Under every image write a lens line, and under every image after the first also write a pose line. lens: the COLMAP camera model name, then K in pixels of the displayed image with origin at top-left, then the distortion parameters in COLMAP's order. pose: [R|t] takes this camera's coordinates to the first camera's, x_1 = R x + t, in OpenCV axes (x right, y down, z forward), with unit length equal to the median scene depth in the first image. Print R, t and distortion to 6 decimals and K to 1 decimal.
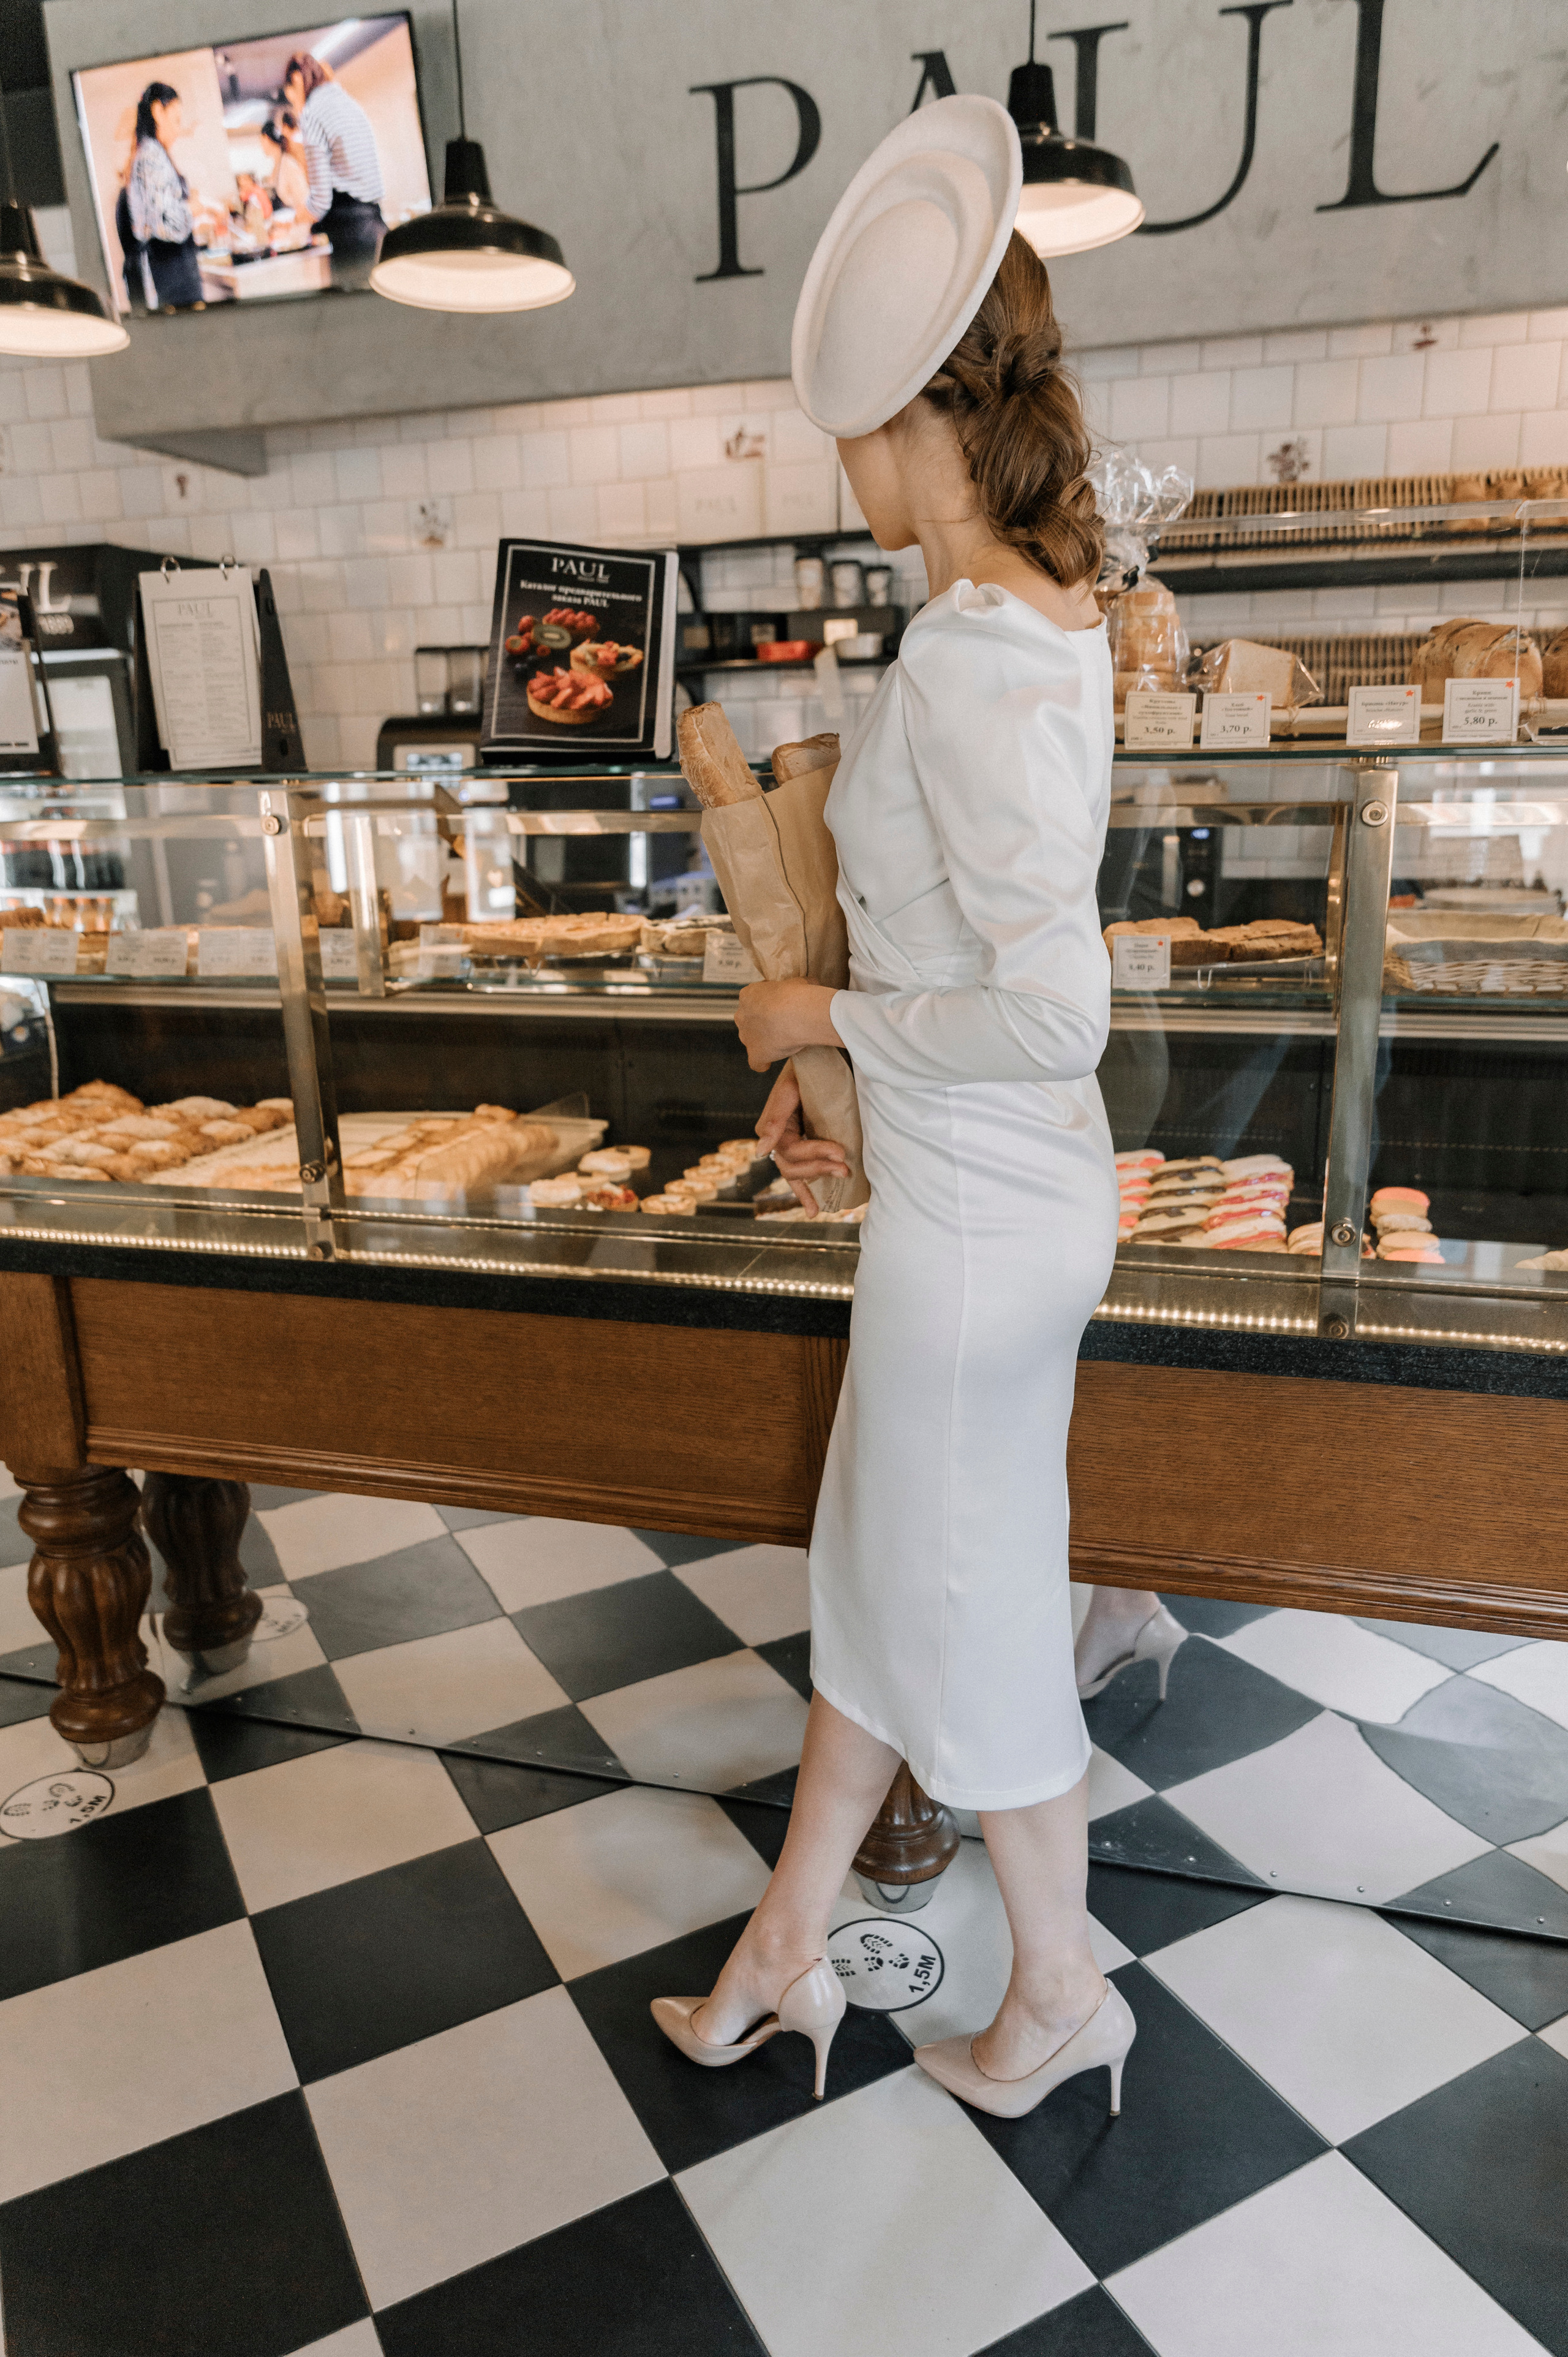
lens RADIAL K [[1514.7, 0, 805.0], [0, 1514.7, 1131.1], [0, 0, 1]] dist [0.014286, -0.012226]
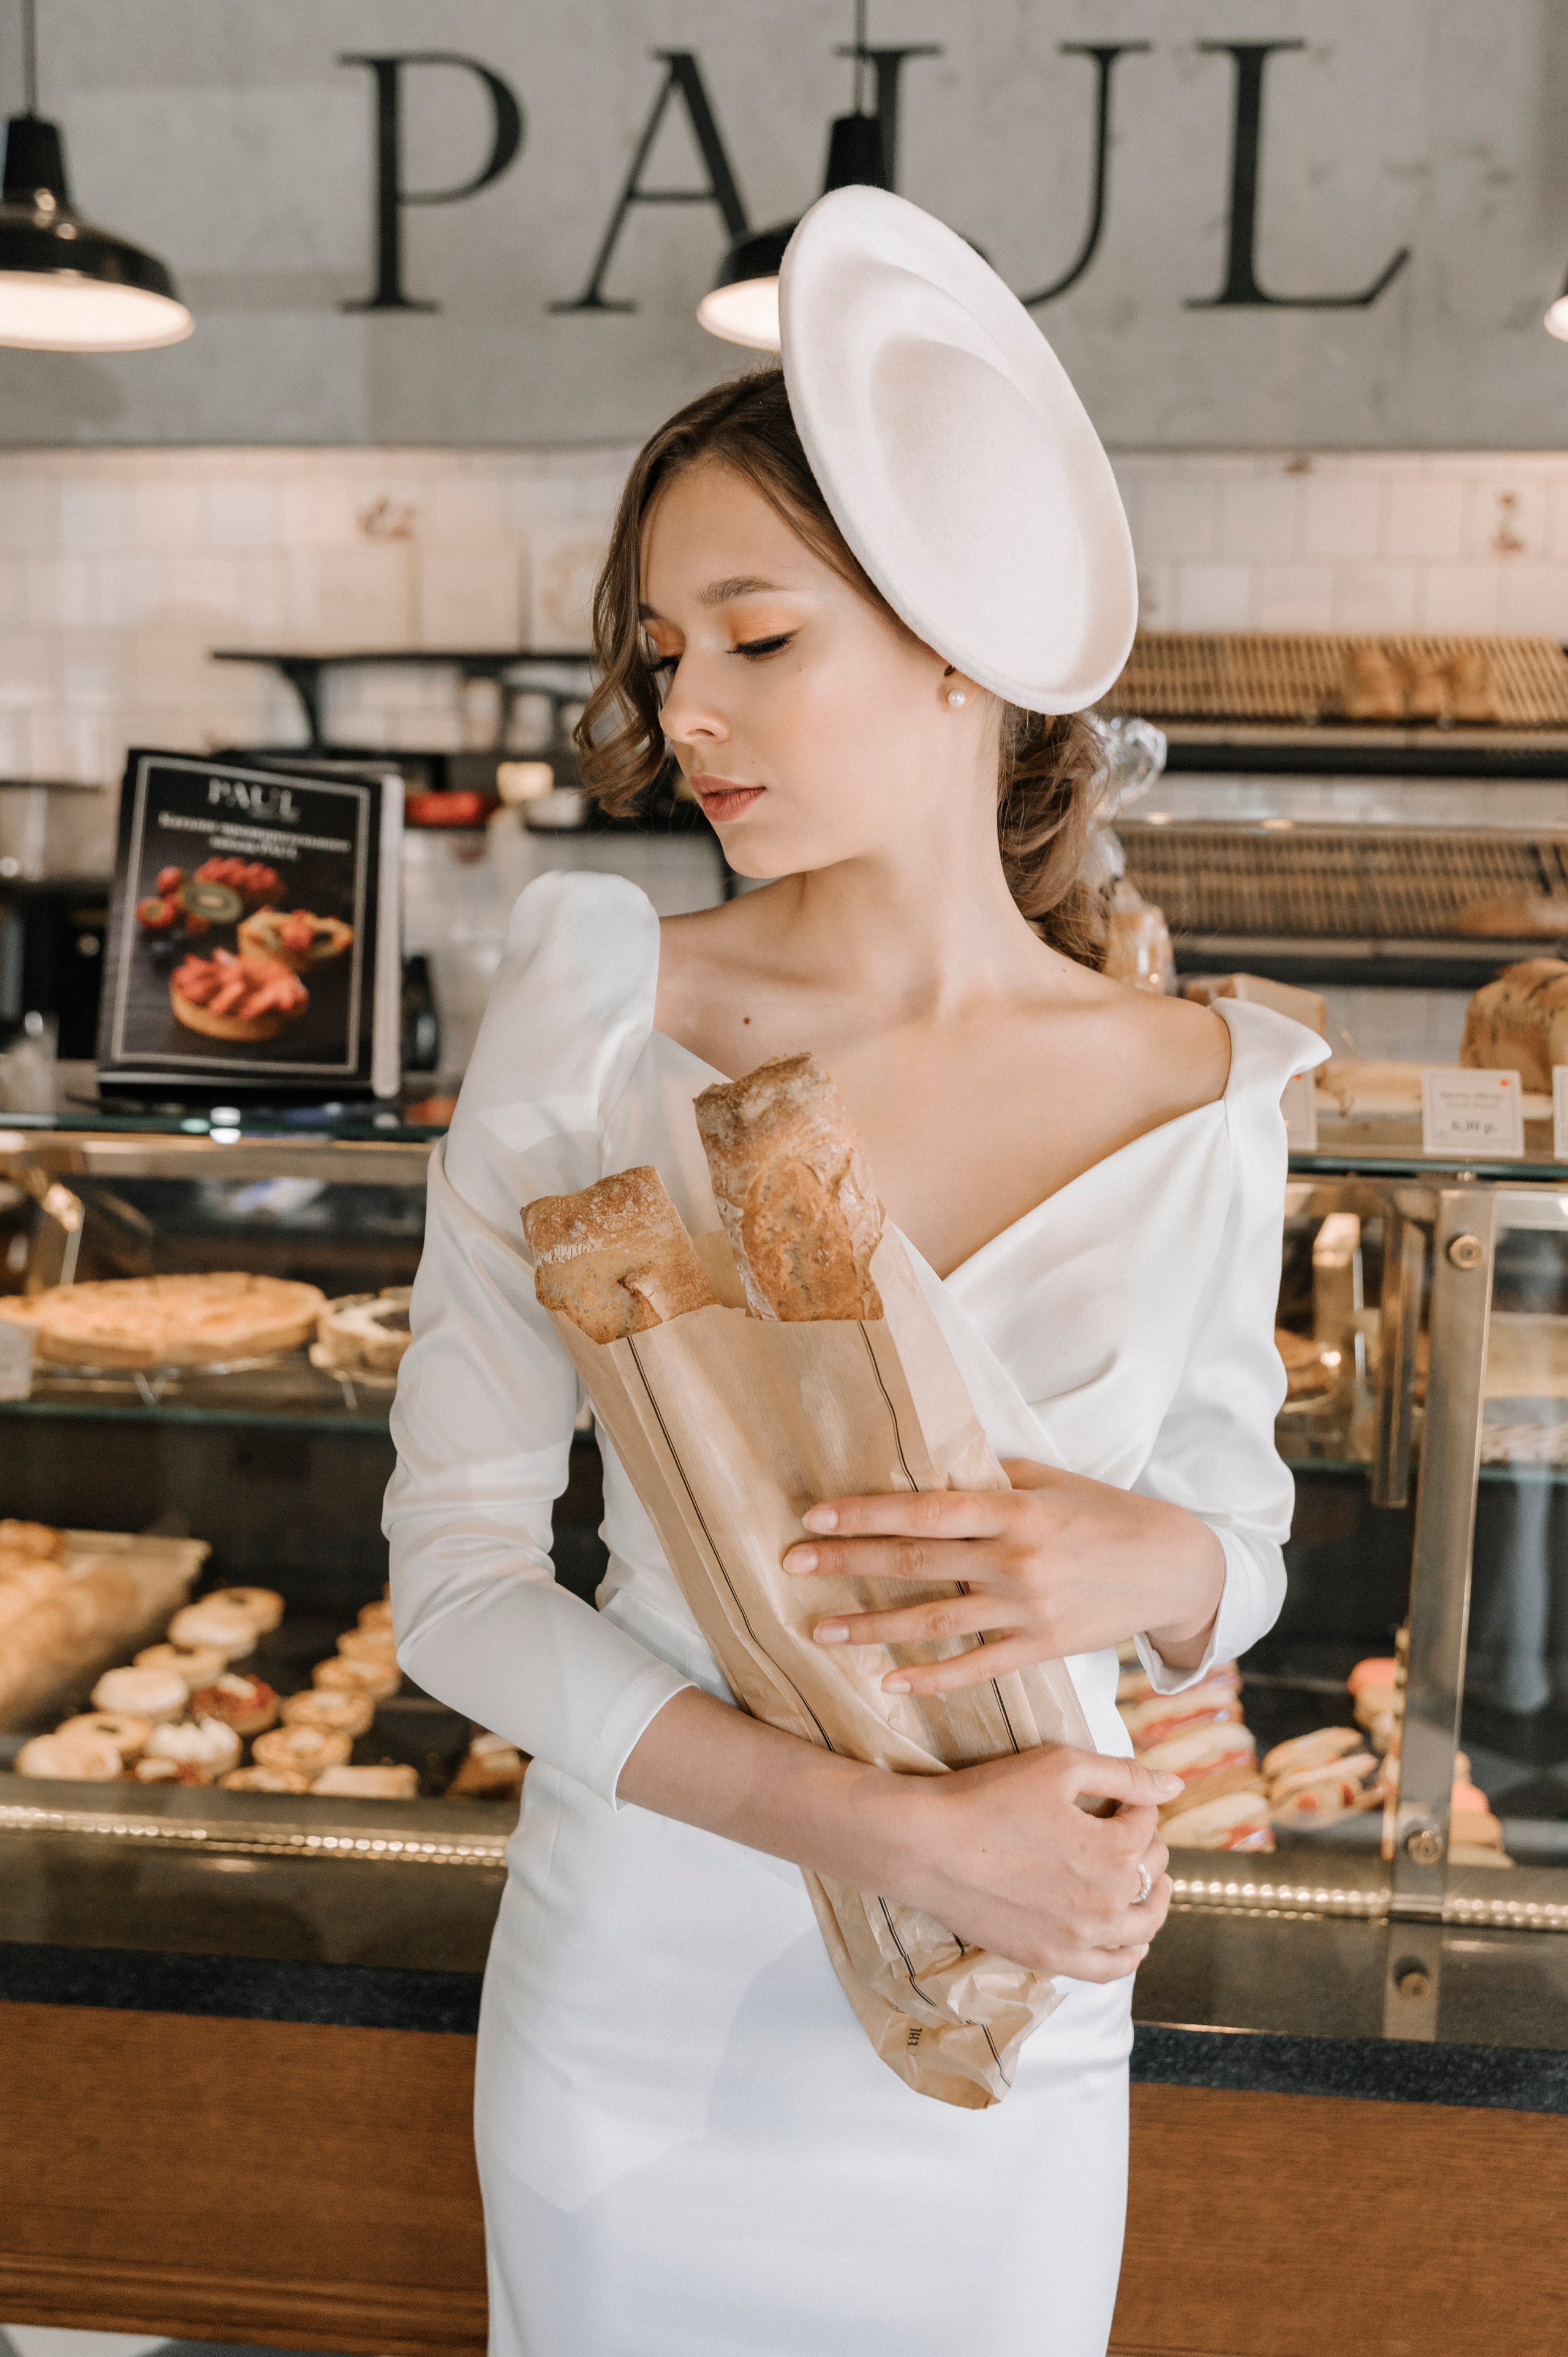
lens RADIAL K [[2117.5, 0, 781.2], [0, 2117.5, 1174.8], [0, 0, 1]] dist [-0.004351, -0.002291]
pose [[0.983439, 0.013850, 0.180707, -0.086691], [0.005036, 0.994603, -0.103635, -0.111549], [-0.181167, 0.102829, 0.978062, 0.076459]]
